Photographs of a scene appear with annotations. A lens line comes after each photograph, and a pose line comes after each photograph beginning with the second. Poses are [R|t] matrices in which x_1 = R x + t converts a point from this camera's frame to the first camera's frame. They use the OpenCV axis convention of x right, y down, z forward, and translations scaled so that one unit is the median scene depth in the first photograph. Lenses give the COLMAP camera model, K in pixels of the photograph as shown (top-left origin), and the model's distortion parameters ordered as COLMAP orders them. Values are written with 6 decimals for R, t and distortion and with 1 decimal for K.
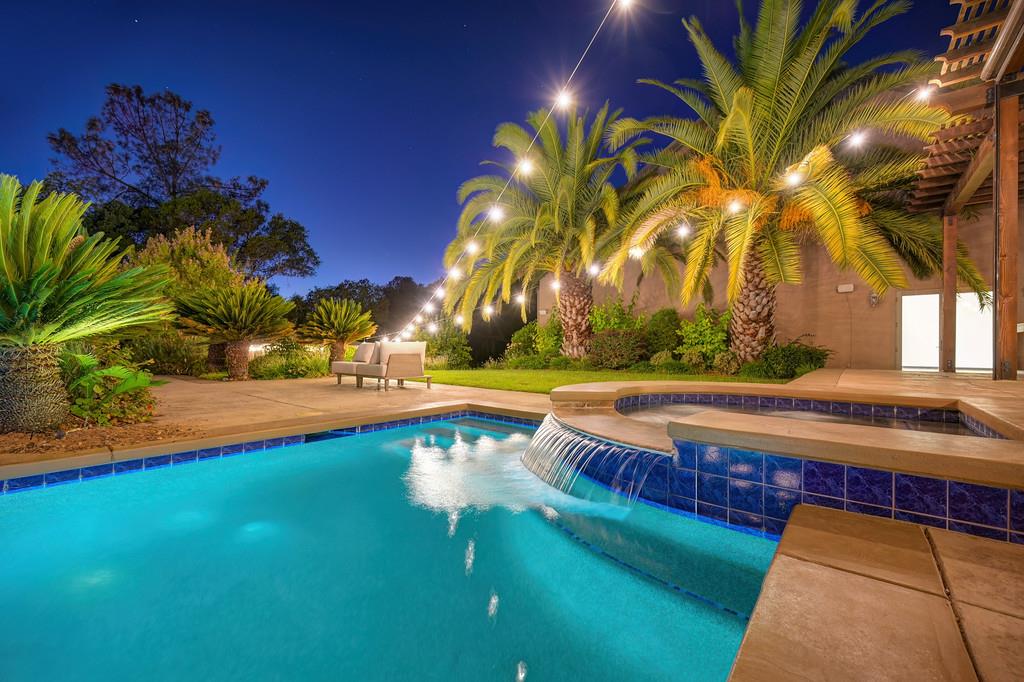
lens RADIAL K [[403.0, 0, 513.1], [0, 403.0, 344.1], [0, 0, 1]] dist [-0.001338, 0.000154]
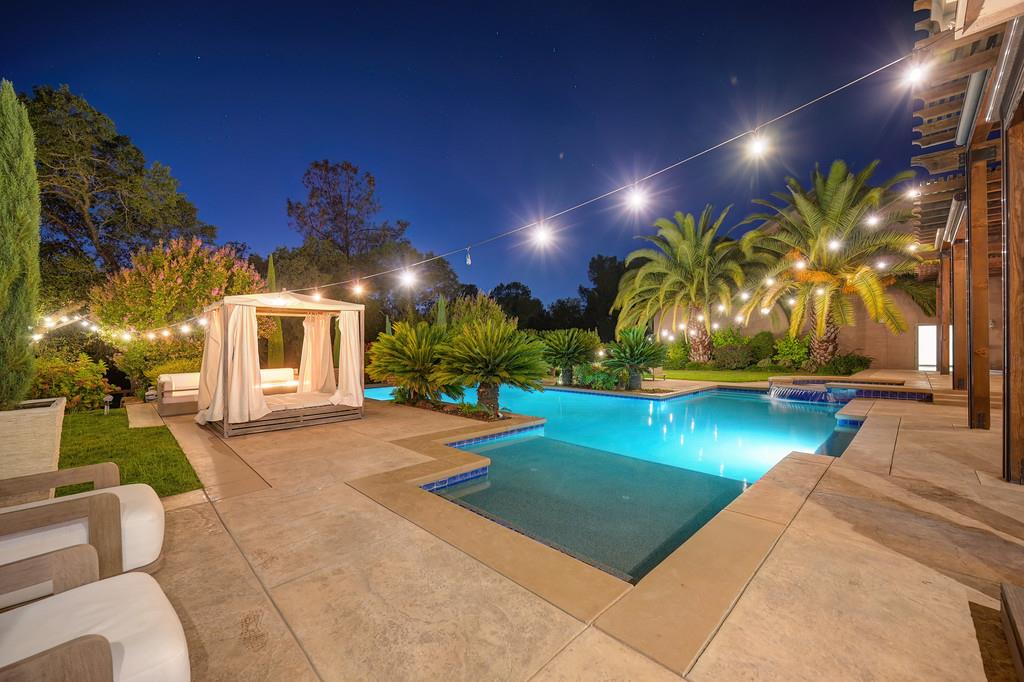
lens RADIAL K [[403.0, 0, 515.1], [0, 403.0, 344.8], [0, 0, 1]] dist [-0.001338, 0.000154]
pose [[0.996725, -0.011953, -0.079982, -0.563175], [0.012429, 0.999908, 0.005455, -0.066493], [0.079909, -0.006431, 0.996781, -0.786596]]
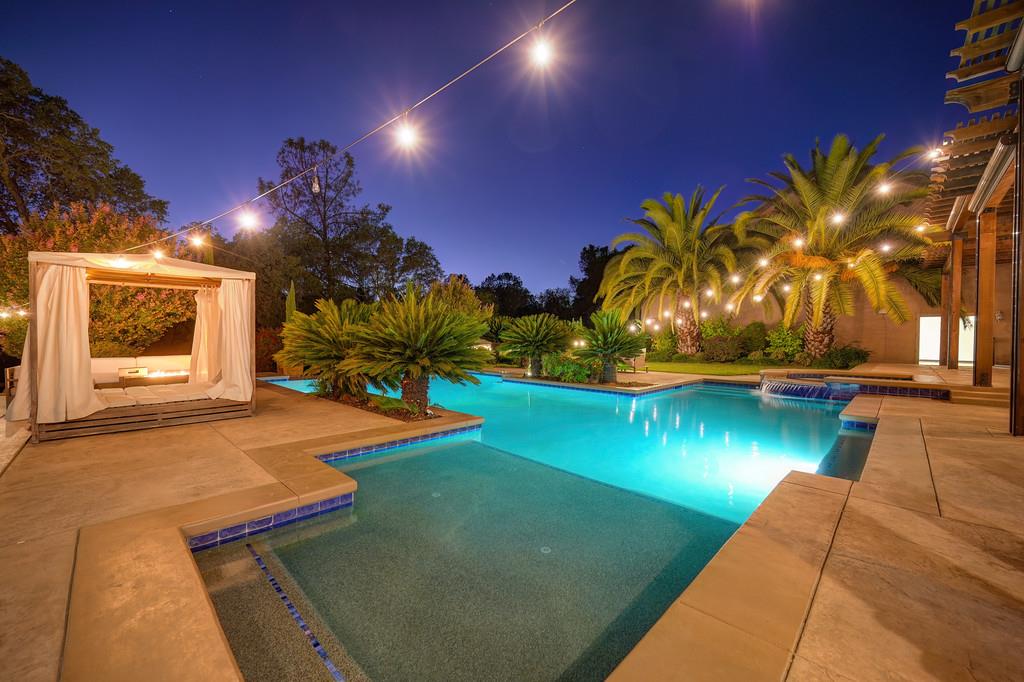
lens RADIAL K [[403.0, 0, 514.8], [0, 403.0, 345.1], [0, 0, 1]] dist [-0.001338, 0.000154]
pose [[0.997871, -0.000713, -0.065216, -0.493242], [0.002403, 0.999663, 0.025836, -0.050682], [0.065175, -0.025938, 0.997537, -0.650376]]
